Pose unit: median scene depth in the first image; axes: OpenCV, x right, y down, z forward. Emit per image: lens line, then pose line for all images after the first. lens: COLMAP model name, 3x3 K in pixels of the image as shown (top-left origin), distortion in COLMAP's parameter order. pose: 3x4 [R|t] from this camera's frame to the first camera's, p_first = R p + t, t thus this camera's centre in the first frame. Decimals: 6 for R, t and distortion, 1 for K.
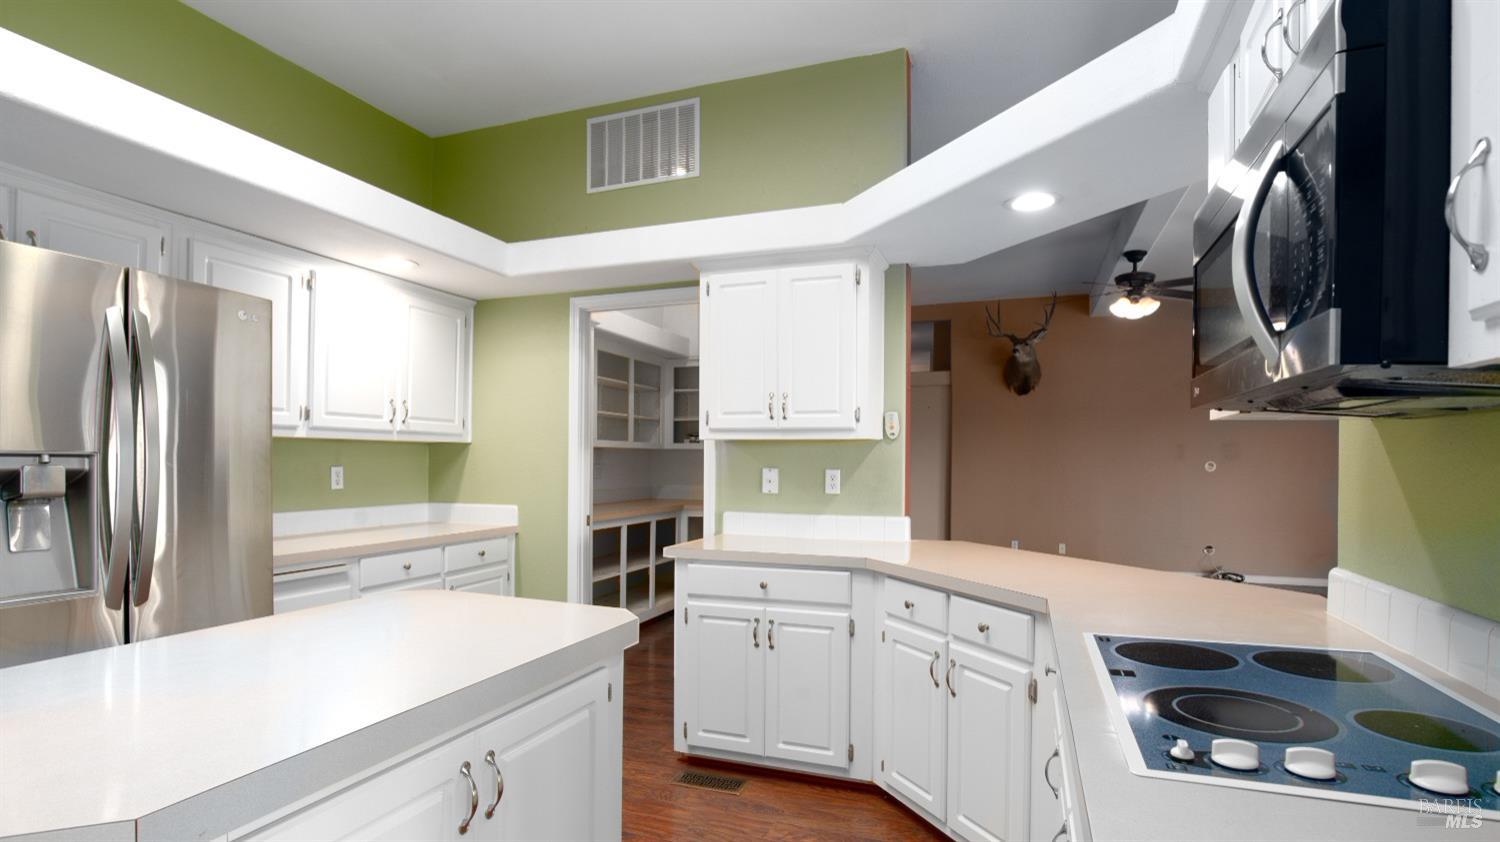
lens RADIAL K [[732.6, 0, 751.2], [0, 732.6, 459.8], [0, 0, 1]] dist [-0.025697, 0.000291]
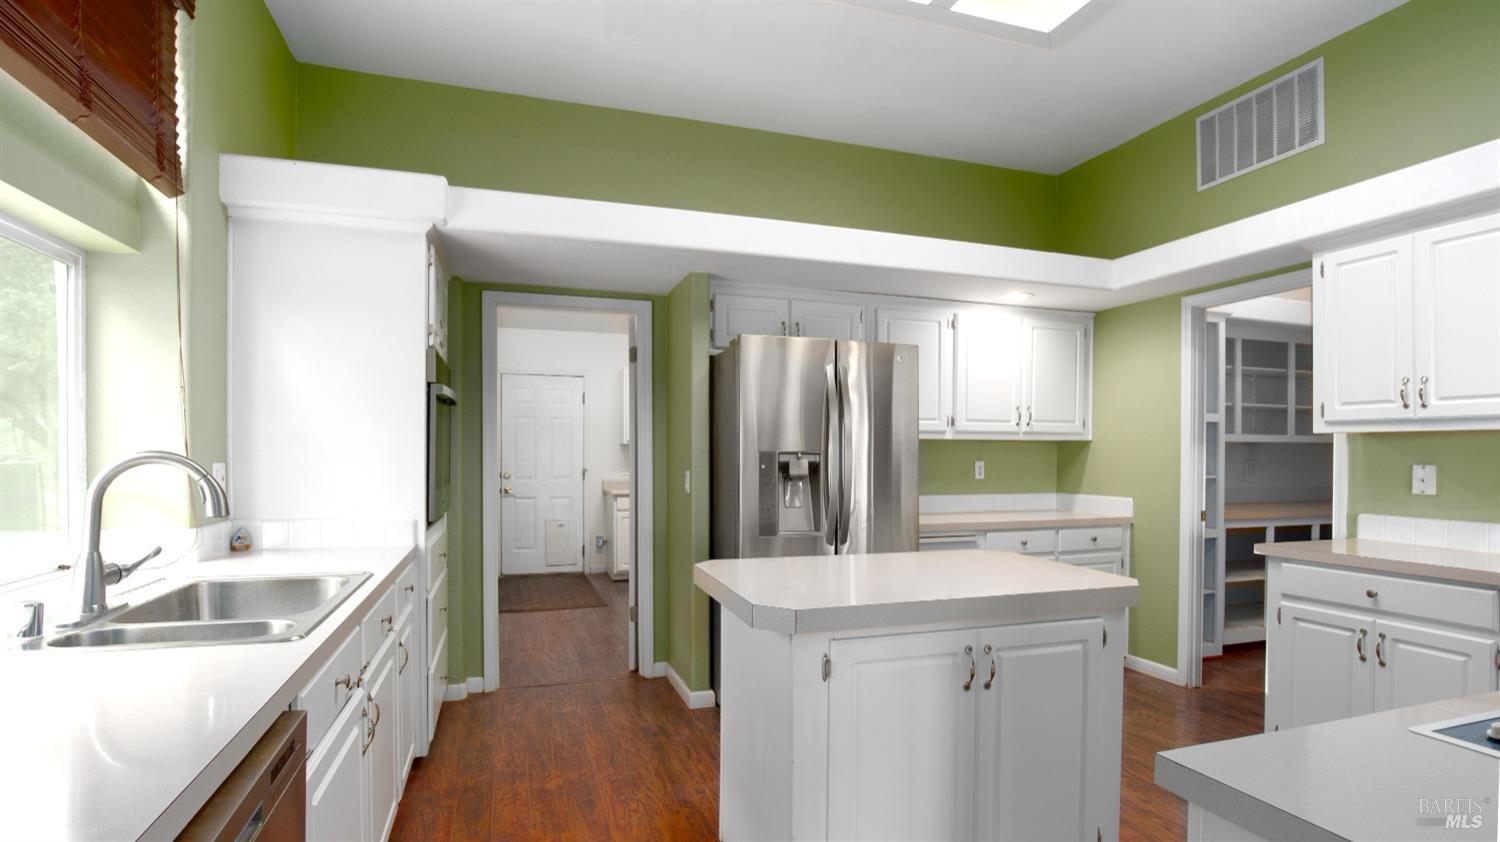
lens RADIAL K [[732.6, 0, 755.4], [0, 732.6, 460.8], [0, 0, 1]] dist [-0.025697, 0.000291]
pose [[0.633029, 0.002980, -0.774122, 0.177892], [0.001756, 0.999984, 0.005286, 0.001147], [0.774126, -0.004706, 0.633014, -0.119696]]
